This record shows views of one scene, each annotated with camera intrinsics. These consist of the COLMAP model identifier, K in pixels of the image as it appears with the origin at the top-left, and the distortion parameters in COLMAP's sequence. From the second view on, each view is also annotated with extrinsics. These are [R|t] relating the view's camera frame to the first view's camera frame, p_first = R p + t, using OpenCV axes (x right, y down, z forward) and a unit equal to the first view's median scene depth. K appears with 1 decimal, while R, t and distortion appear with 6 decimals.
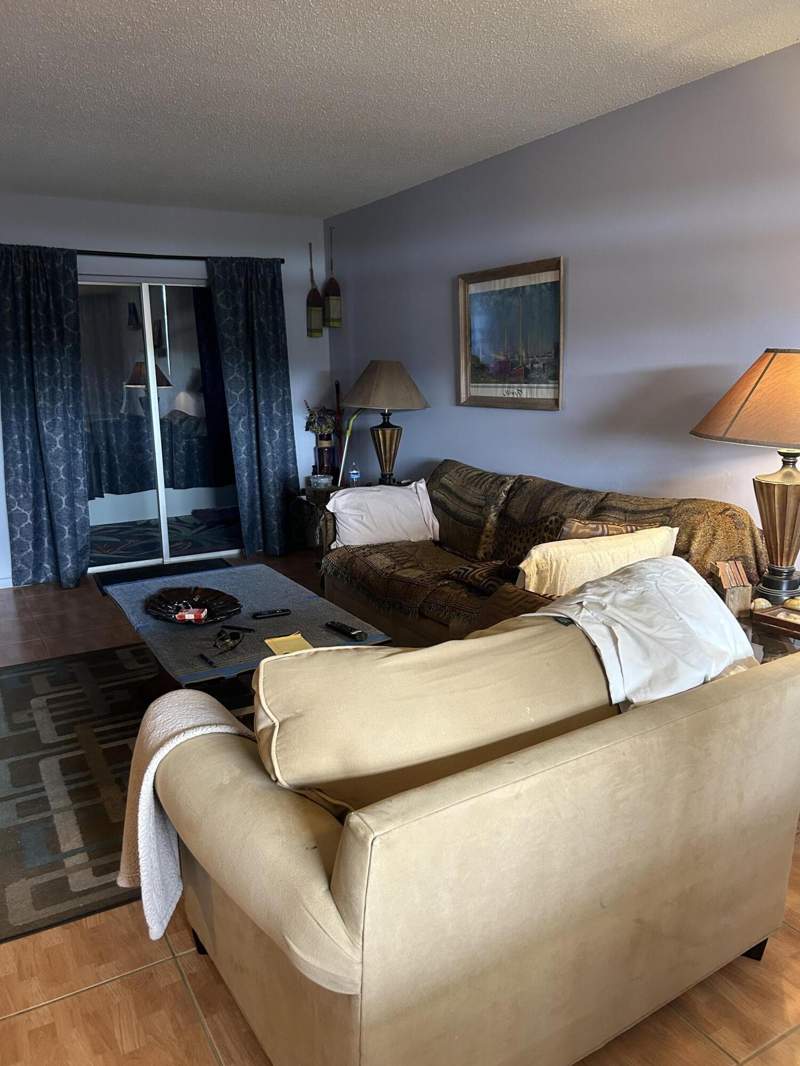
lens RADIAL K [[814.1, 0, 400.3], [0, 814.1, 506.2], [0, 0, 1]] dist [0.040244, -0.000843]
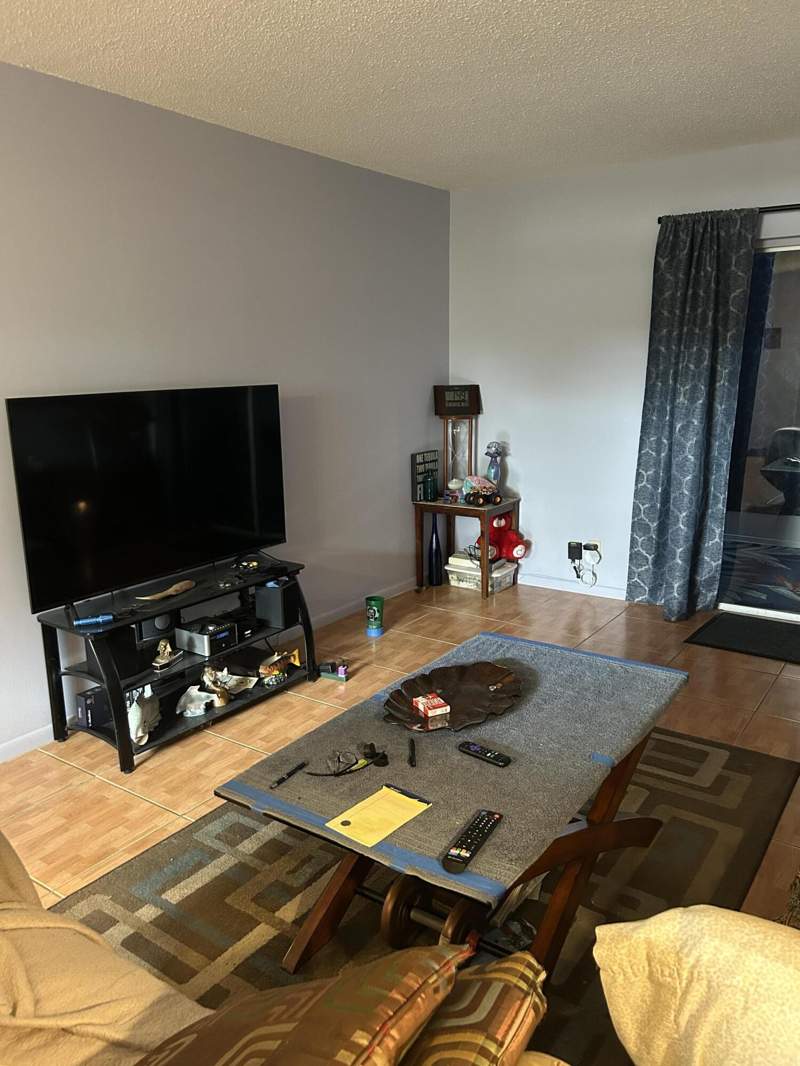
lens RADIAL K [[814.1, 0, 400.3], [0, 814.1, 506.2], [0, 0, 1]] dist [0.040244, -0.000843]
pose [[0.417760, 0.175342, -0.891478, 0.214226], [-0.151566, 0.980901, 0.121904, -0.077994], [0.895826, 0.084191, 0.436357, 0.379604]]
